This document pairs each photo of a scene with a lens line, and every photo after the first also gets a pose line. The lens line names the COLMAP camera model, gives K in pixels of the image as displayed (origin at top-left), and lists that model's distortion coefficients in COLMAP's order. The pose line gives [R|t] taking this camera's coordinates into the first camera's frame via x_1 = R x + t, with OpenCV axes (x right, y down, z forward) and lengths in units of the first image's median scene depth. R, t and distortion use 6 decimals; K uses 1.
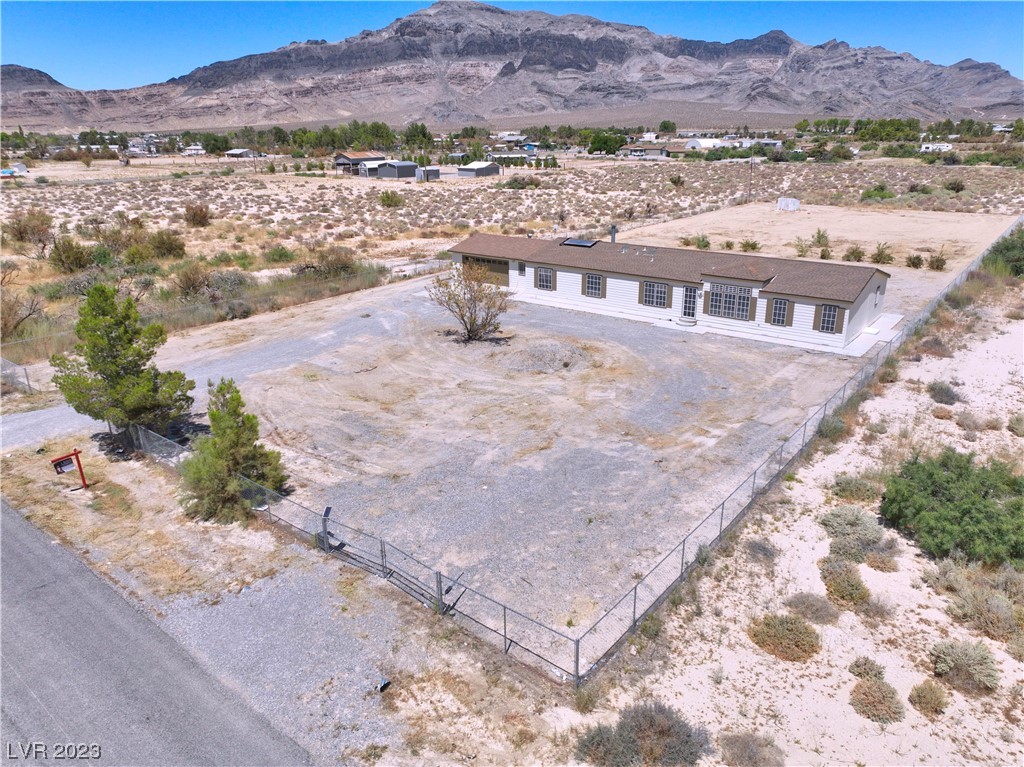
lens RADIAL K [[719.2, 0, 512.4], [0, 719.2, 382.4], [0, 0, 1]] dist [0.006192, 0.001915]
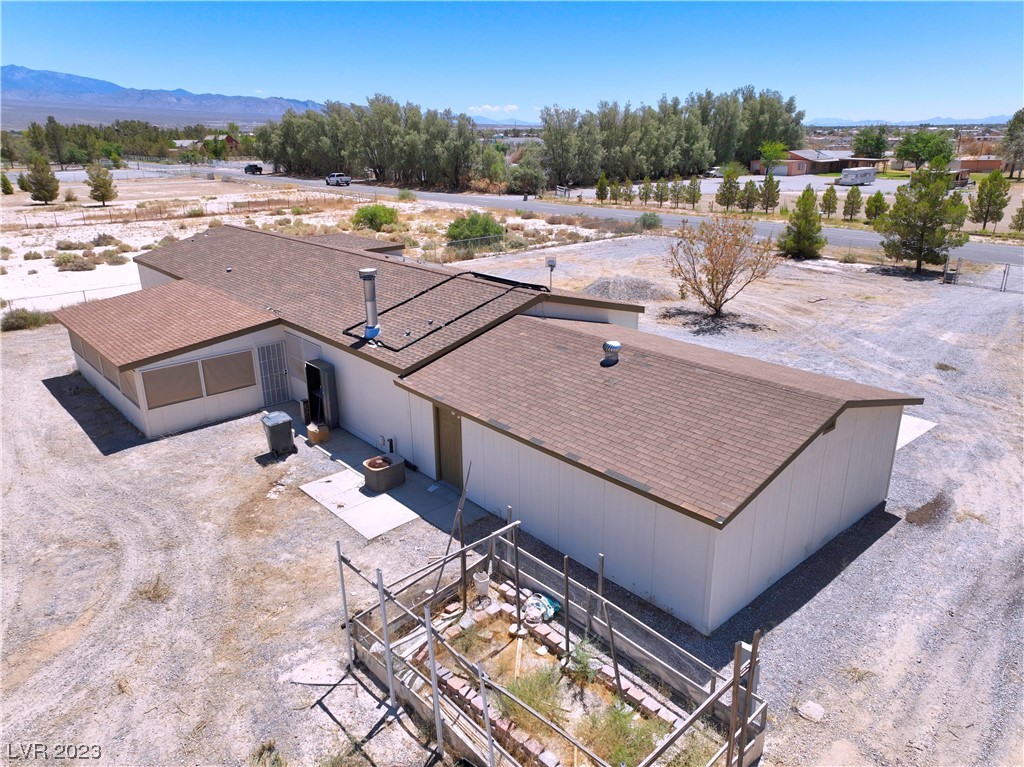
lens RADIAL K [[719.2, 0, 510.2], [0, 719.2, 382.6], [0, 0, 1]] dist [0.006192, 0.001915]
pose [[-0.982067, -0.043475, 0.183451, 0.014105], [0.080854, 0.781902, 0.618135, -0.497776], [-0.170314, 0.621883, -0.764365, 1.671844]]
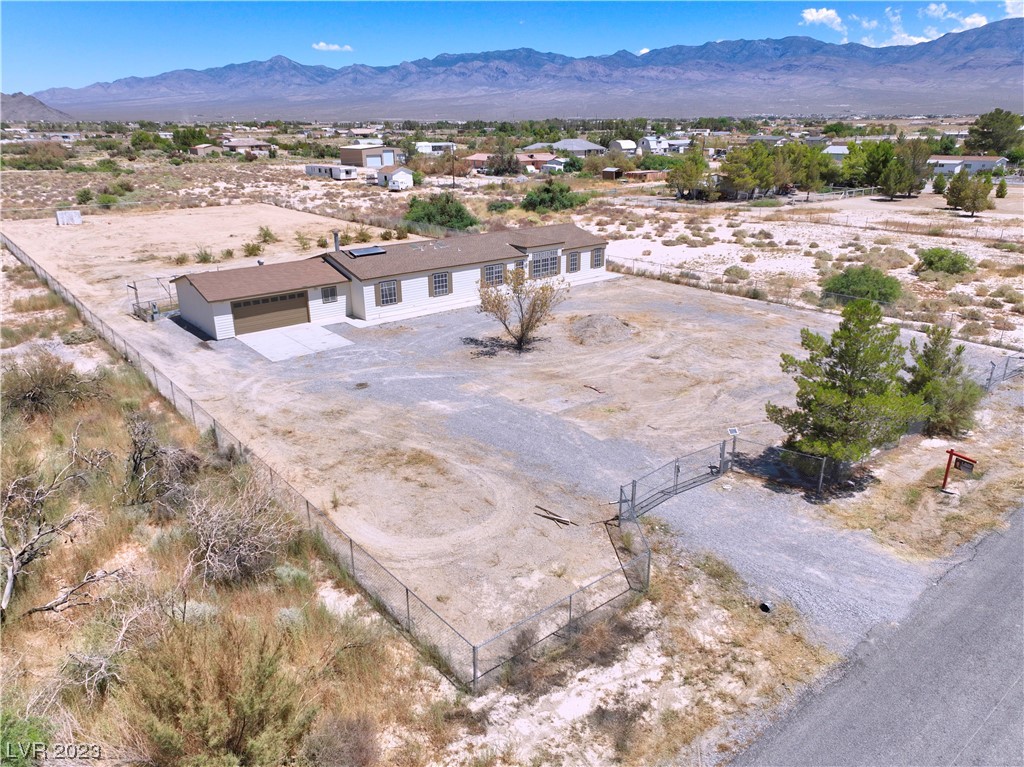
lens RADIAL K [[719.2, 0, 512.7], [0, 719.2, 383.6], [0, 0, 1]] dist [0.006192, 0.001915]
pose [[0.214795, -0.325180, 0.920935, -0.953063], [0.331814, 0.911153, 0.244335, -0.251553], [-0.918565, 0.253097, 0.303610, 0.730466]]
